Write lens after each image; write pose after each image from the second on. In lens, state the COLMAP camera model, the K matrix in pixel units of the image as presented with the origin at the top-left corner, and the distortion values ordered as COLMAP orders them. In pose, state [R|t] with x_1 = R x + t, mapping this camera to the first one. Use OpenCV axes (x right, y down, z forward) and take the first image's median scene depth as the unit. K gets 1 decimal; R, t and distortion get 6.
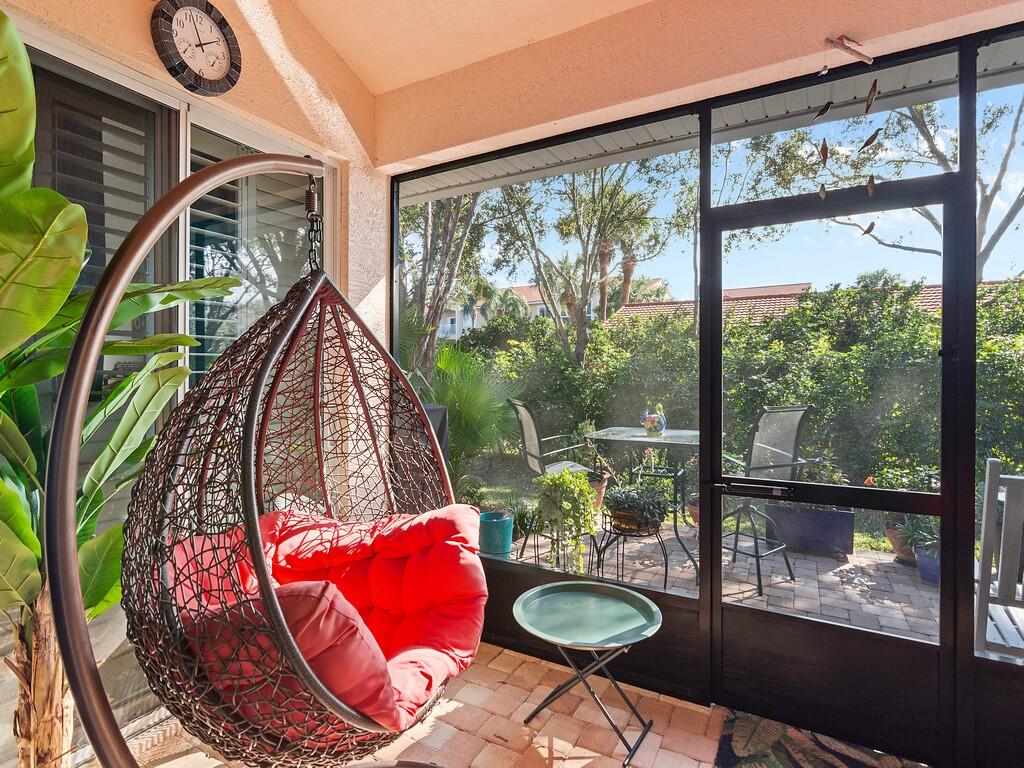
lens RADIAL K [[543.0, 0, 512.0], [0, 543.0, 384.0], [0, 0, 1]] dist [-0.000023, -0.001045]
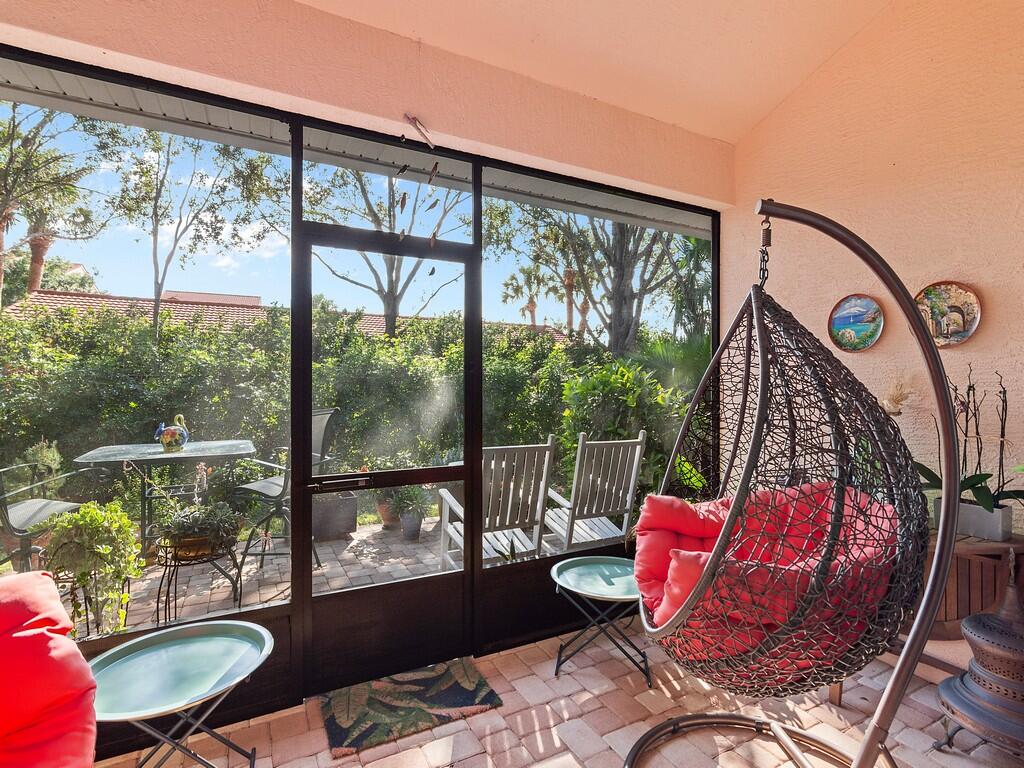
lens RADIAL K [[531.7, 0, 512.4], [0, 531.7, 388.3], [0, 0, 1]] dist [0.001880, 0.000476]
pose [[0.515330, -0.003659, 0.856984, -0.230116], [0.011529, 0.999930, -0.002663, 0.003698], [-0.856914, 0.011252, 0.515336, 0.103902]]
